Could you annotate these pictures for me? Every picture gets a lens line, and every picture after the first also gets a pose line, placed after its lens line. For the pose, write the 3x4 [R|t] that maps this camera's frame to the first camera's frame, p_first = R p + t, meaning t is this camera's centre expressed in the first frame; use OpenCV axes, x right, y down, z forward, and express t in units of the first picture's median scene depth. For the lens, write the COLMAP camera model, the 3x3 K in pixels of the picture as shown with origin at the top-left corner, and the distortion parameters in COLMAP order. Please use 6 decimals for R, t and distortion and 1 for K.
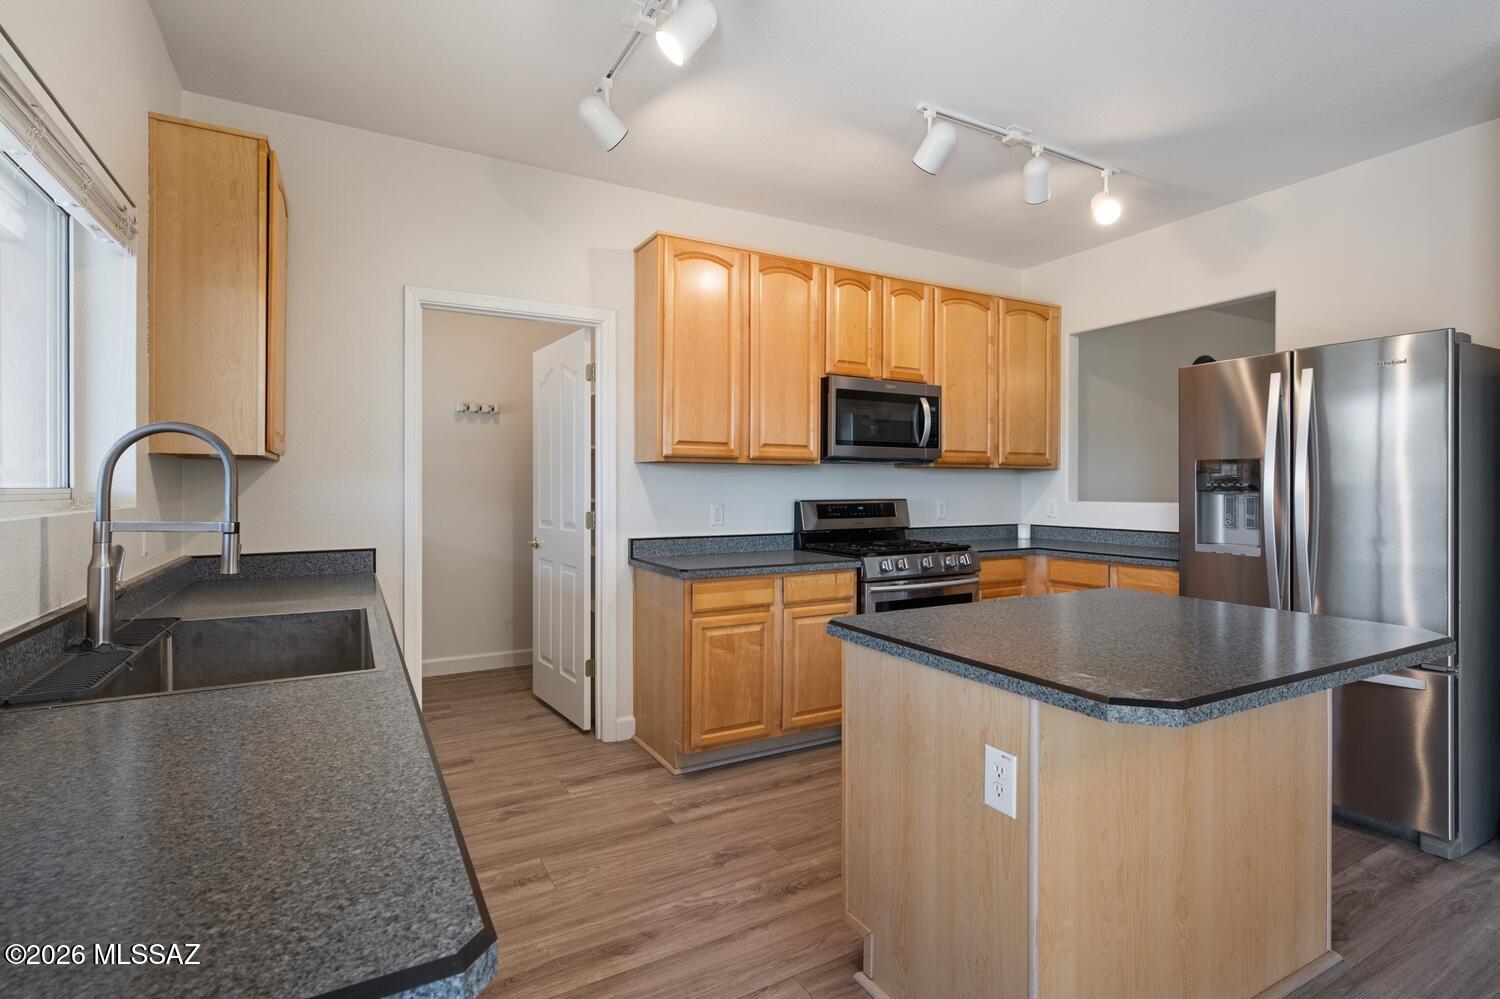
lens RADIAL K [[727.1, 0, 769.2], [0, 727.1, 493.0], [0, 0, 1]] dist [-0.009464, 0.007268]
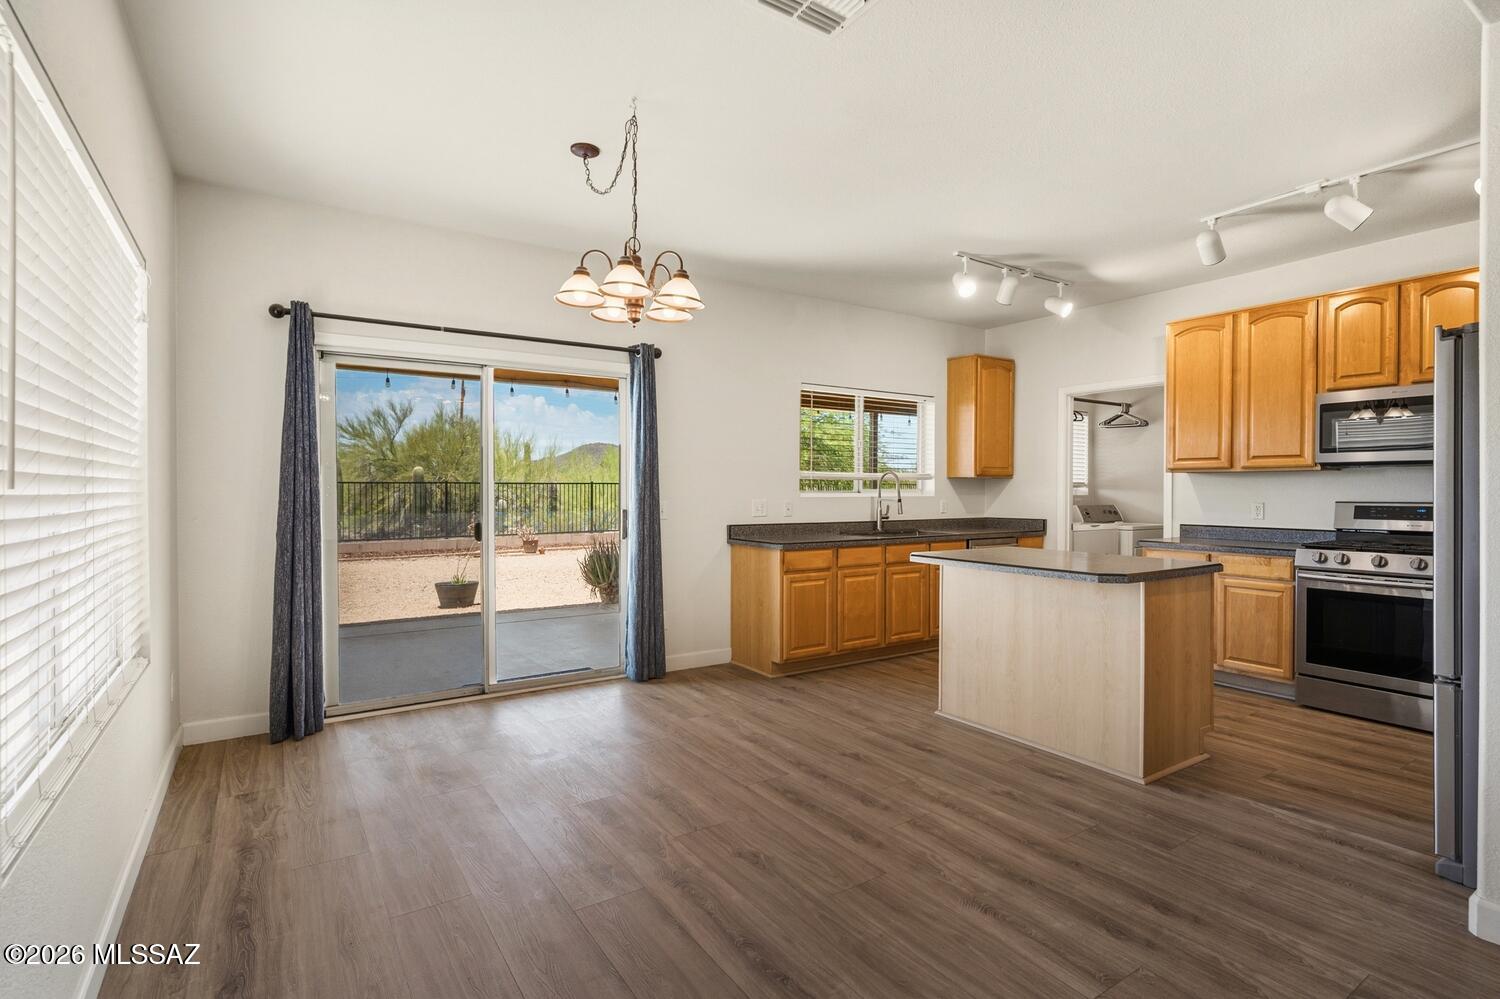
lens RADIAL K [[727.1, 0, 748.9], [0, 727.1, 497.1], [0, 0, 1]] dist [-0.009464, 0.007268]
pose [[0.065822, 0.010403, -0.997777, 1.174120], [-0.008670, 0.999914, 0.009854, 0.000776], [0.997794, 0.008002, 0.065907, 0.018870]]
